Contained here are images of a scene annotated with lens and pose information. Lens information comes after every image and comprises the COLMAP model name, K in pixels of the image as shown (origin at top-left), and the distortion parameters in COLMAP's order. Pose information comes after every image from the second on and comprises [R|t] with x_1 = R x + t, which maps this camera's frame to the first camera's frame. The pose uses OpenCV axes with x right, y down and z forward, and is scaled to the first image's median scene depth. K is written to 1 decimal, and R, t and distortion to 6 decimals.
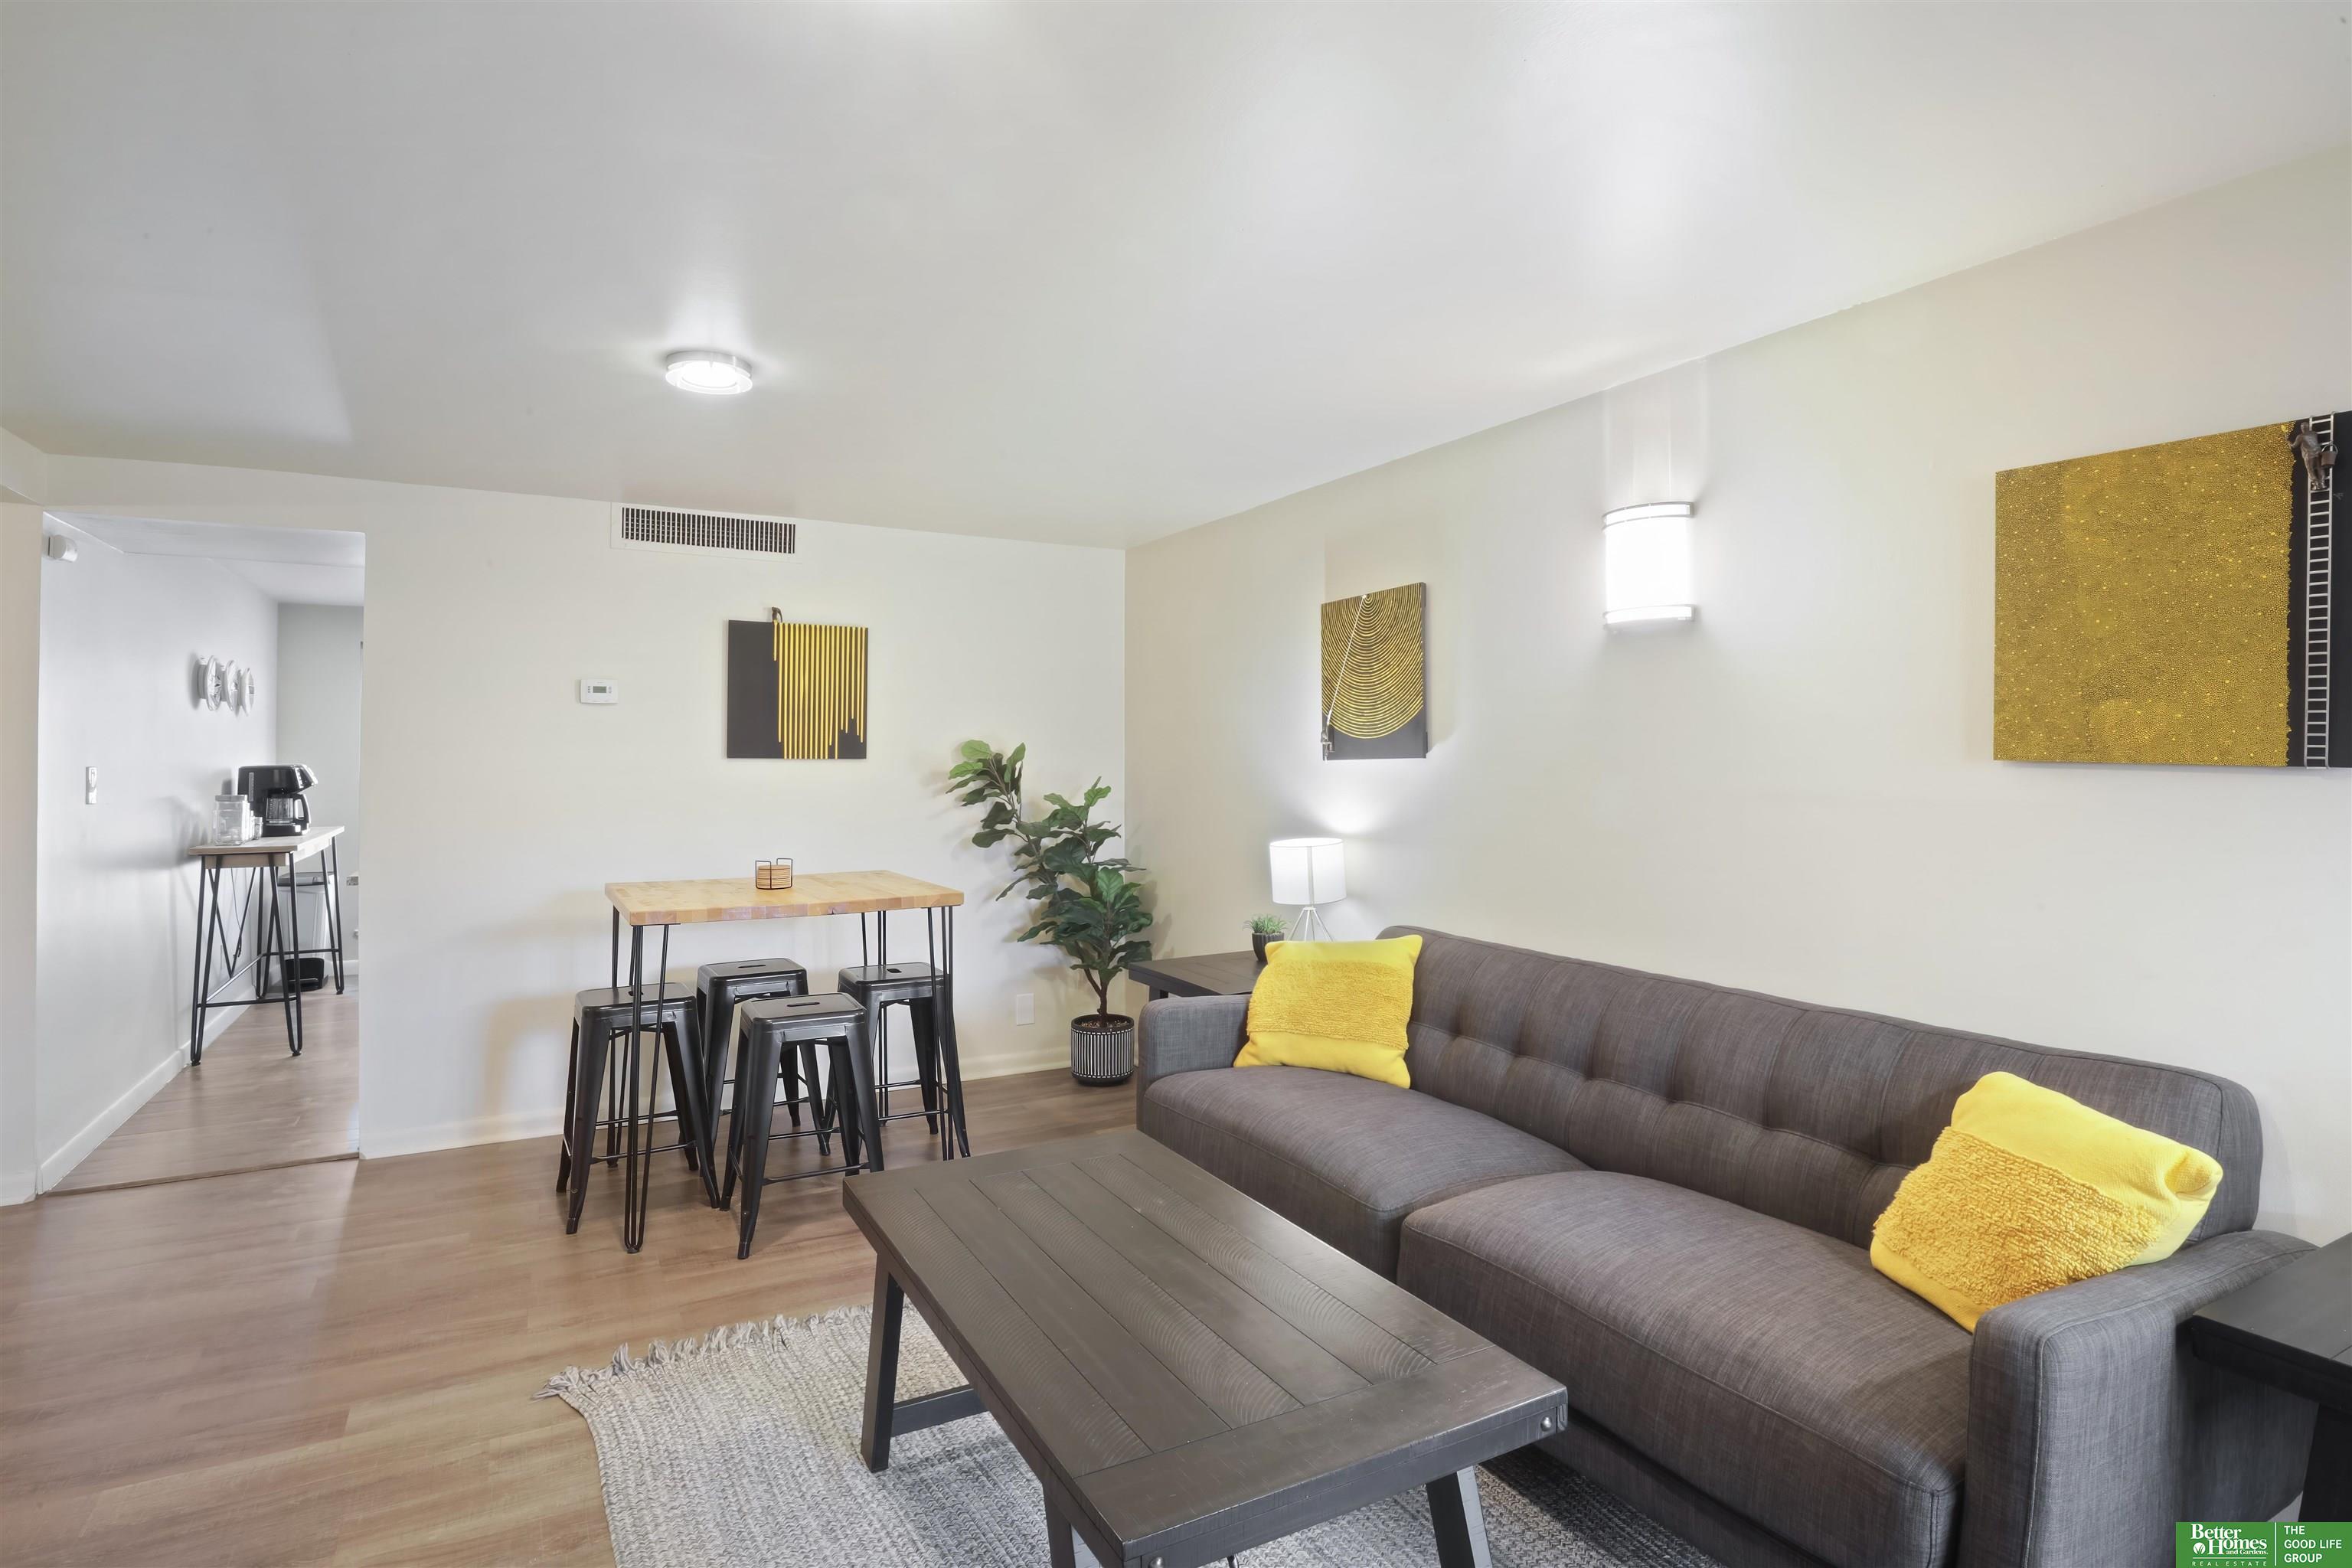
lens RADIAL K [[1288.0, 0, 1145.7], [0, 1288.0, 745.0], [0, 0, 1]] dist [-0.021615, 0.004055]
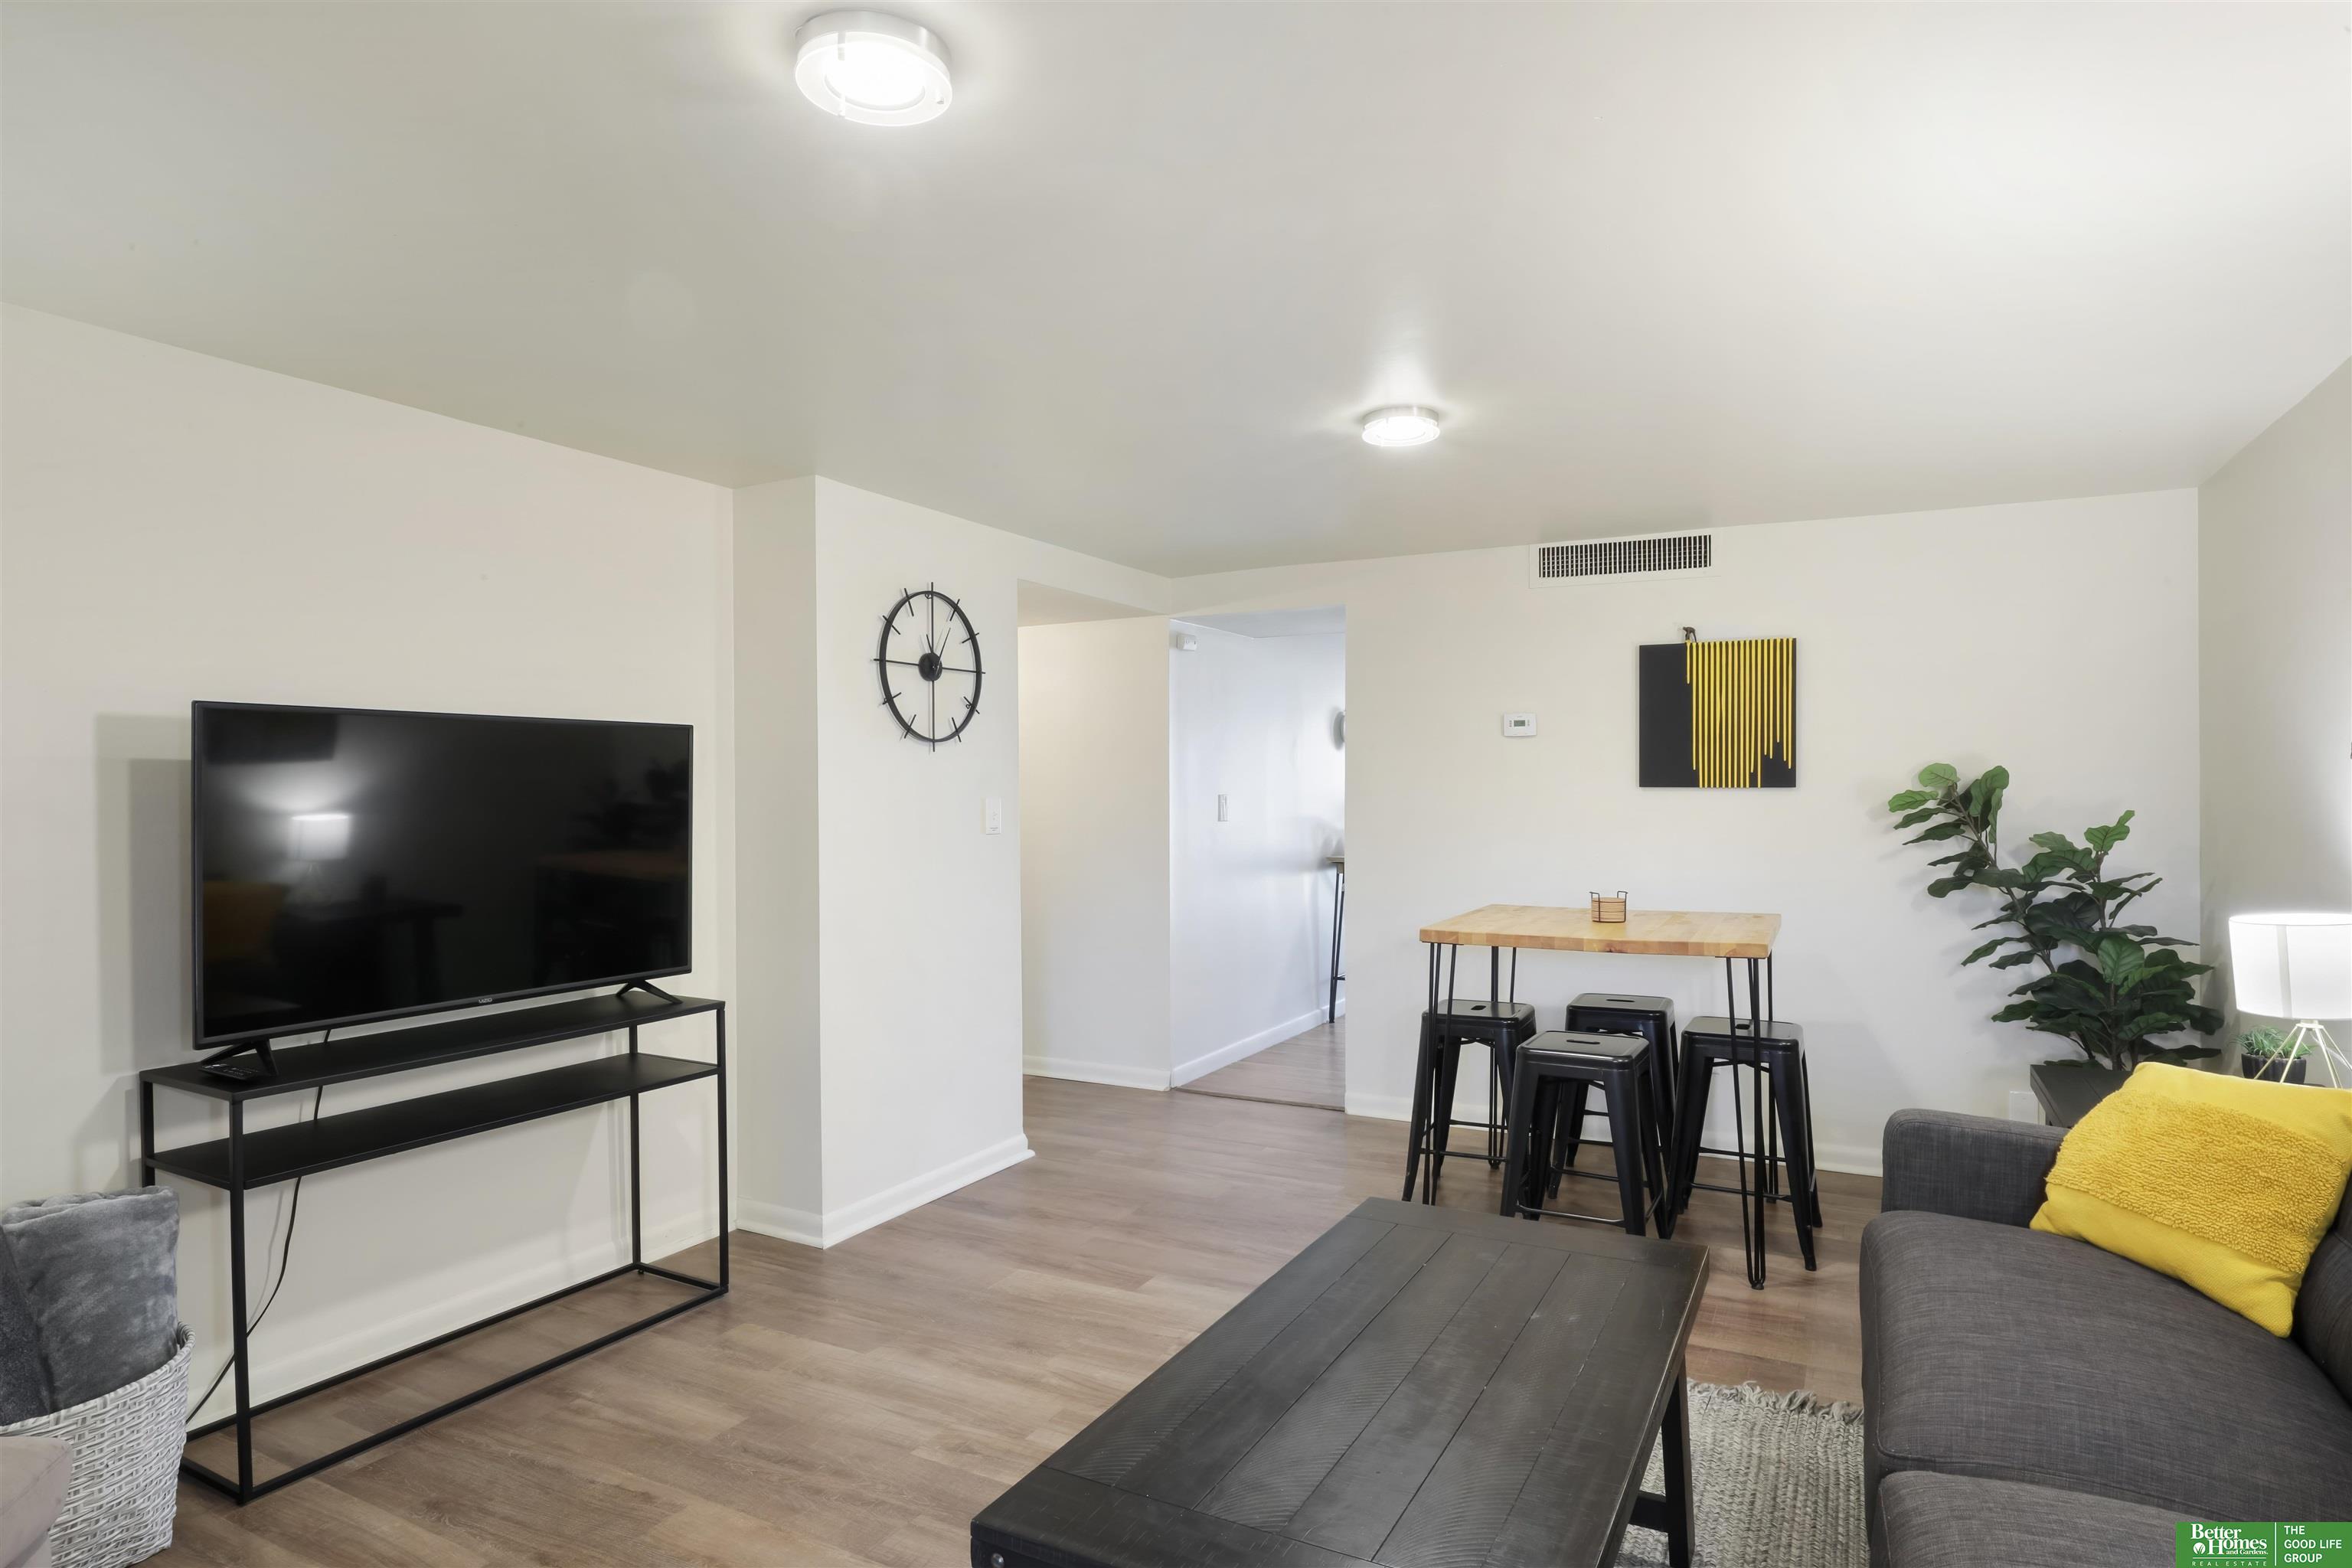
lens RADIAL K [[1288.0, 0, 1168.3], [0, 1288.0, 789.4], [0, 0, 1]] dist [-0.021615, 0.004055]
pose [[0.530875, -0.000018, -0.847450, 0.309095], [0.013759, 0.999868, 0.008598, -0.001315], [0.847339, -0.016225, 0.530805, 0.176917]]
